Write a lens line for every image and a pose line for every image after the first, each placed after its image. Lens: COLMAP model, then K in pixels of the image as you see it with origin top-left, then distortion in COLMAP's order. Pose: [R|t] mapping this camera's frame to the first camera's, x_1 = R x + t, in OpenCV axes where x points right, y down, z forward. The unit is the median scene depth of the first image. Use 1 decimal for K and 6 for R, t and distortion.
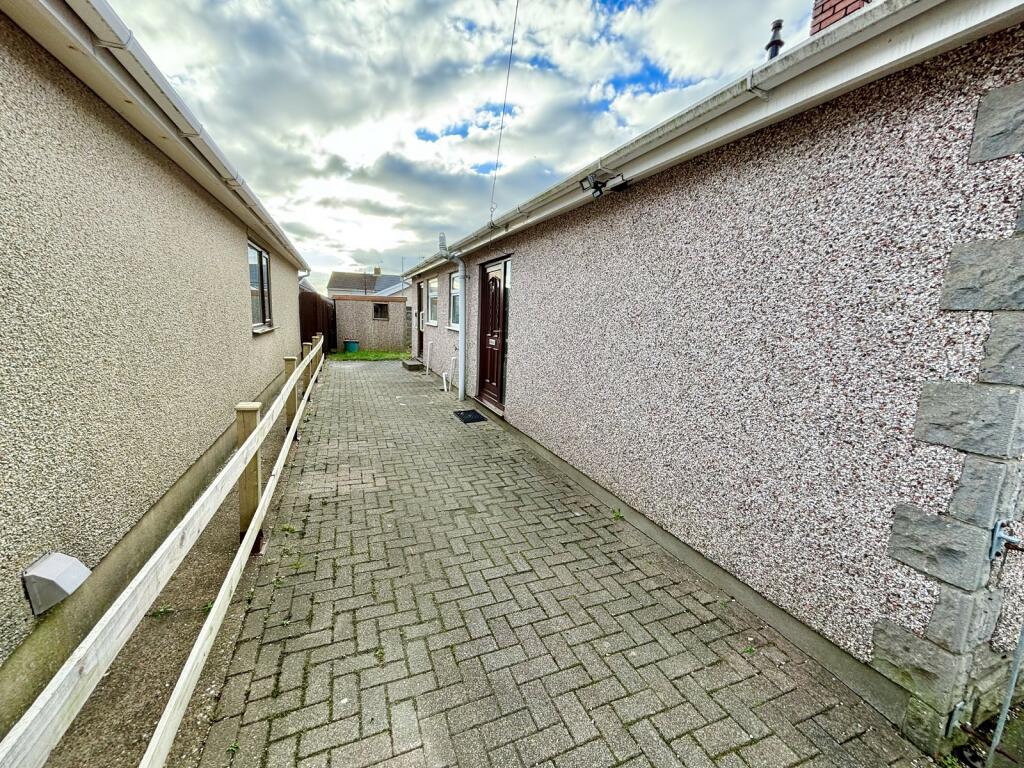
lens RADIAL K [[413.7, 0, 512.0], [0, 413.7, 384.0], [0, 0, 1]] dist [0.000519, 0.000413]
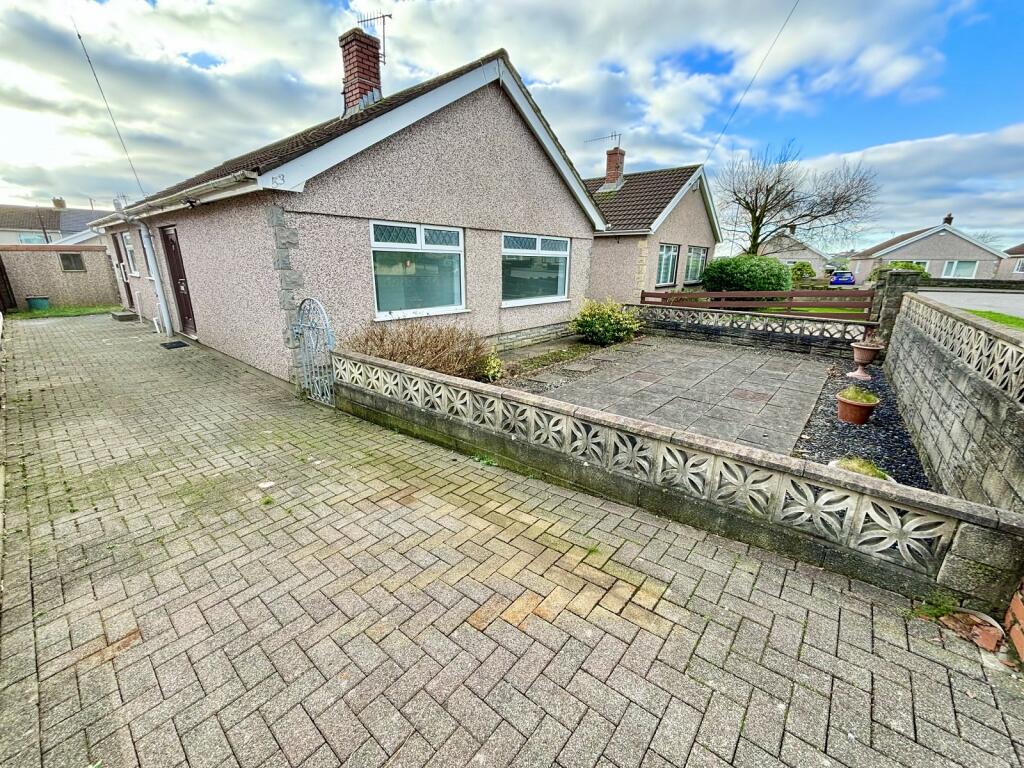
lens RADIAL K [[408.4, 0, 512.0], [0, 408.4, 384.0], [0, 0, 1]] dist [-0.034335, 0.017047]
pose [[0.878777, -0.183837, 0.440403, 0.130810], [0.111243, 0.976314, 0.185568, 0.038868], [-0.464086, -0.114081, 0.878413, -0.344547]]
